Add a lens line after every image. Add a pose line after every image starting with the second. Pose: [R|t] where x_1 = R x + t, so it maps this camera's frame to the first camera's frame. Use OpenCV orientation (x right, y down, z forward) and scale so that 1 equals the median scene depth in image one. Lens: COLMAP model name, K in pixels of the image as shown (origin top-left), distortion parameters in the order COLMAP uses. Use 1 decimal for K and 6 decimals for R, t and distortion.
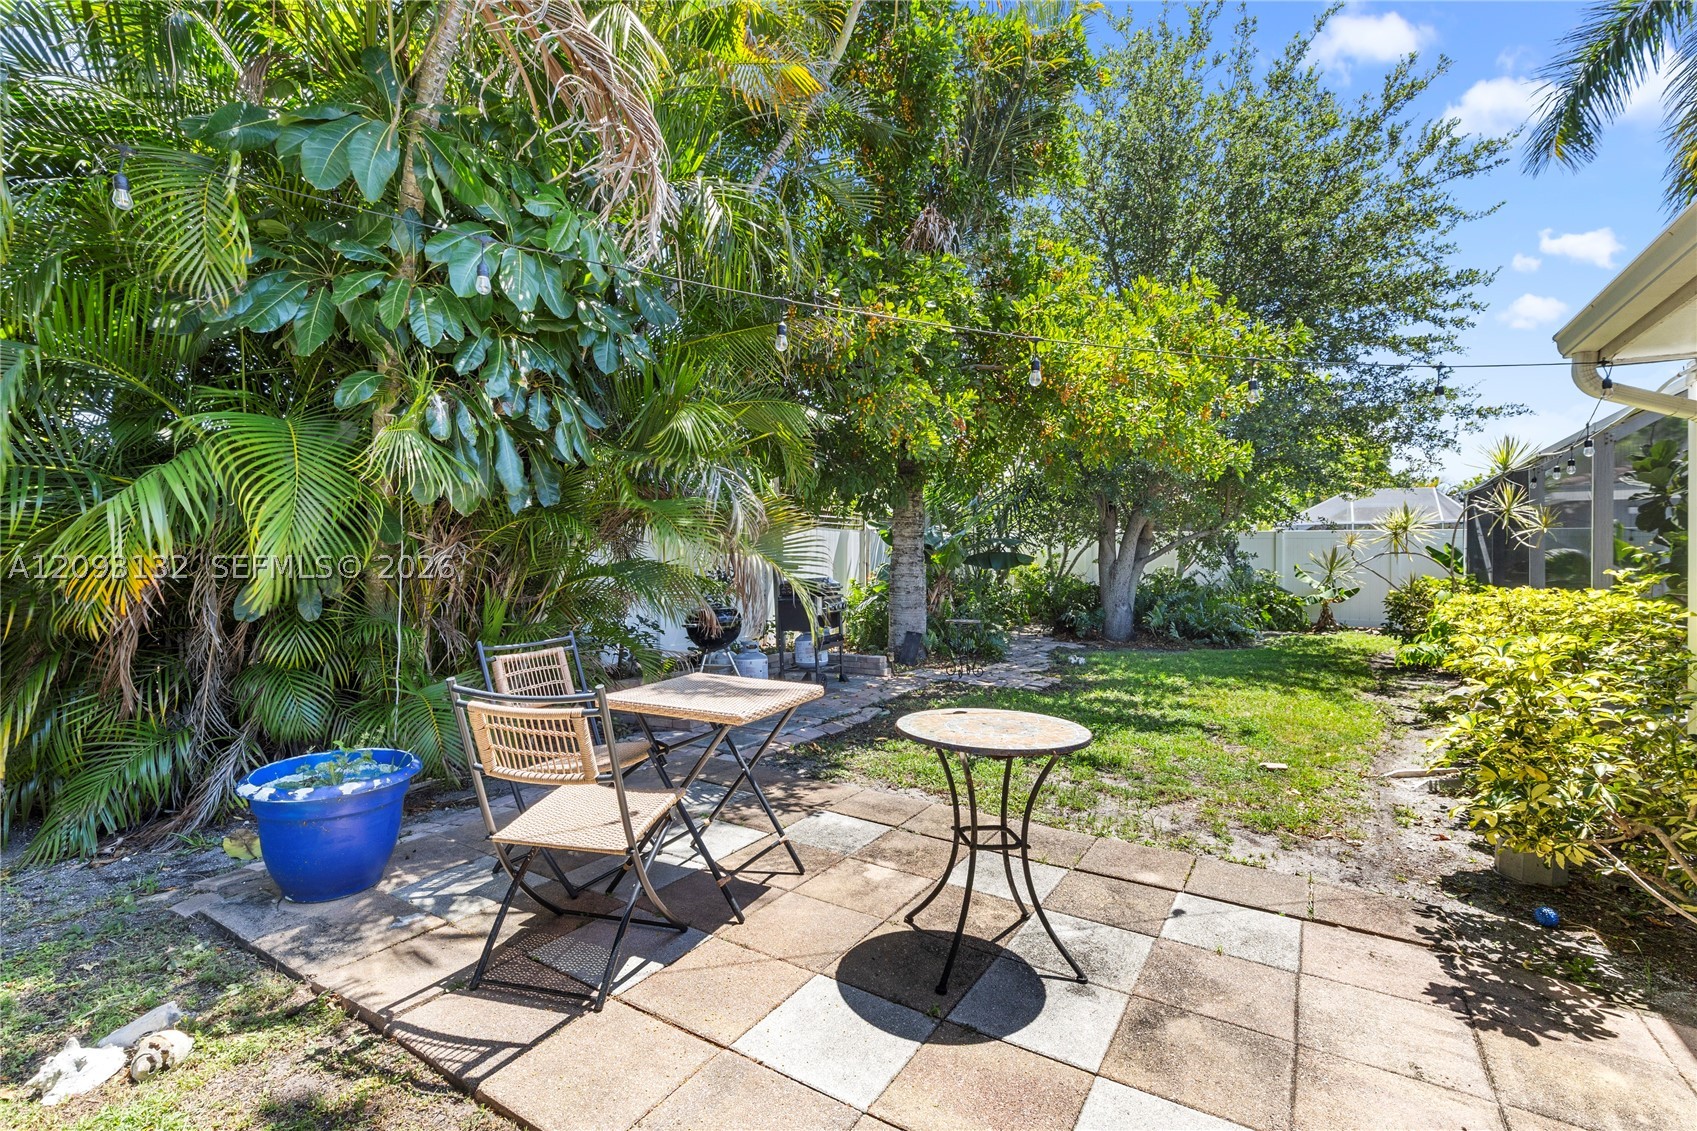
lens RADIAL K [[756.5, 0, 863.0], [0, 756.5, 565.5], [0, 0, 1]] dist [-0.001383, -0.000201]
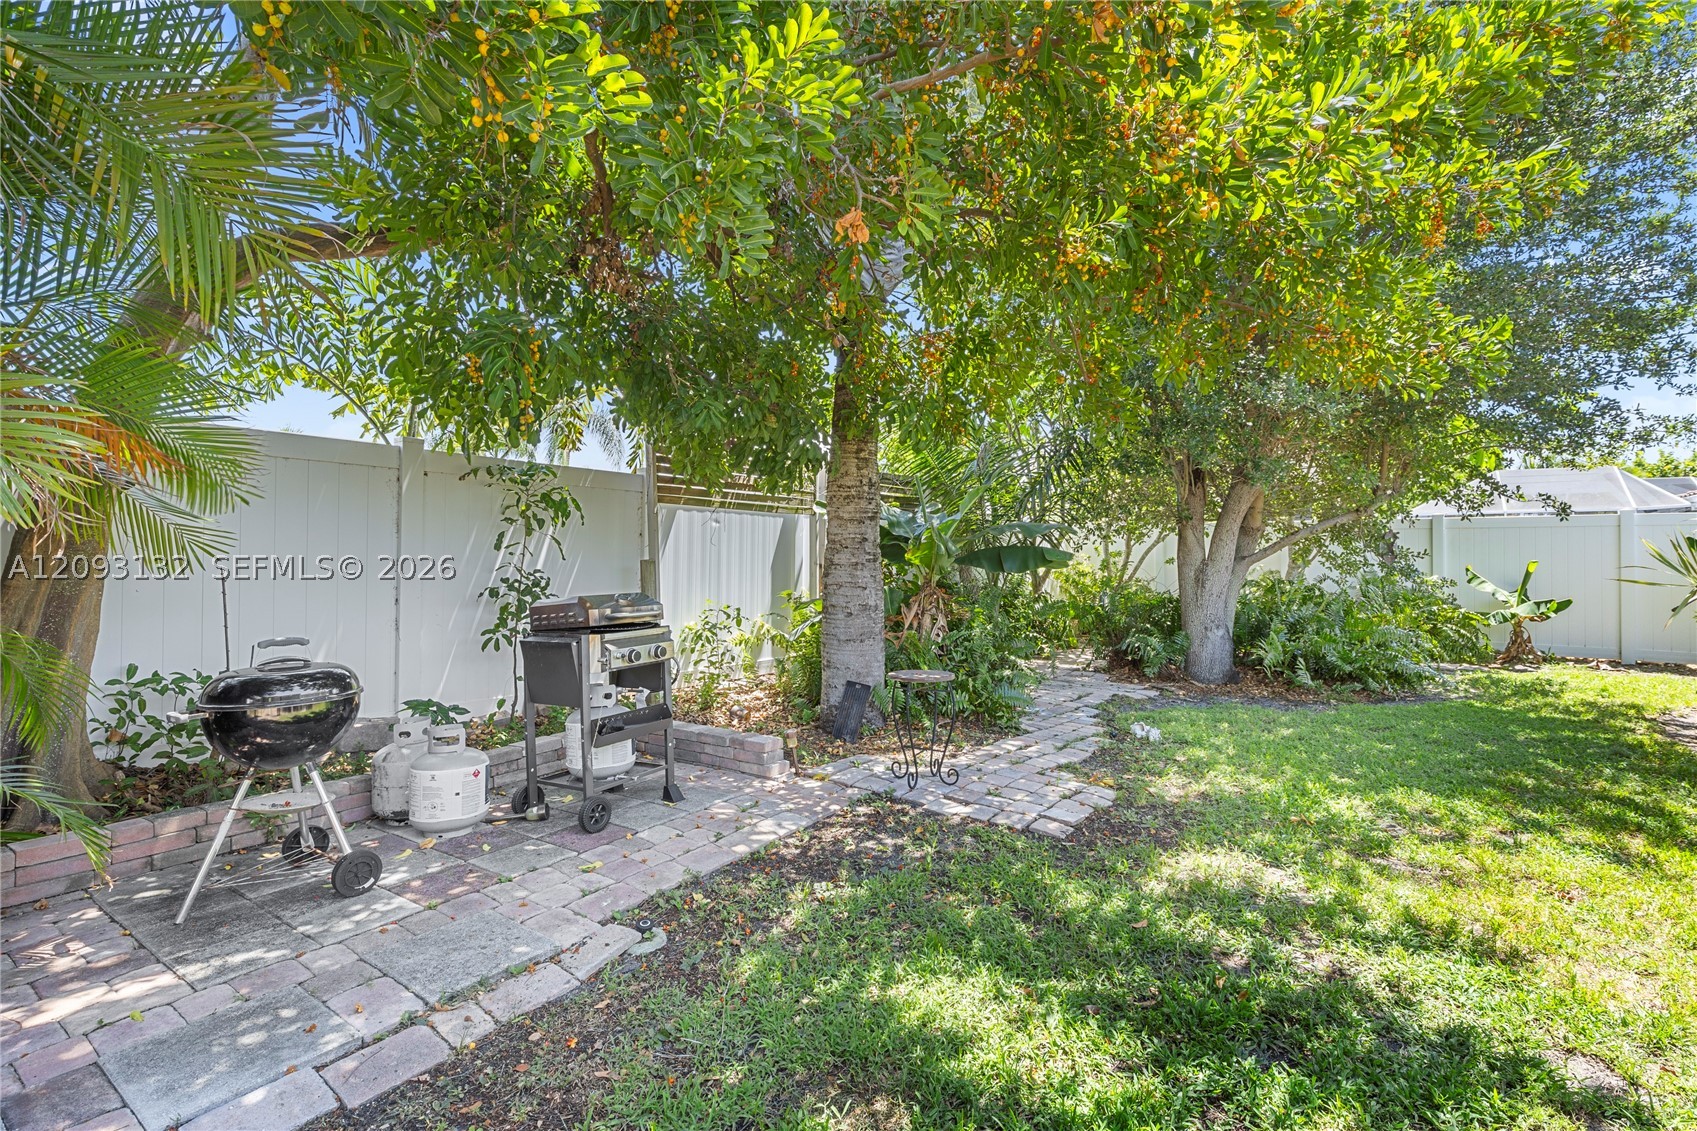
lens RADIAL K [[765.3, 0, 849.4], [0, 765.3, 548.6], [0, 0, 1]] dist [0.002023, 0.000300]
pose [[0.995807, -0.002333, -0.091447, 0.079146], [0.000241, 0.999738, -0.022887, -0.001409], [0.091477, 0.022769, 0.995547, 0.280484]]
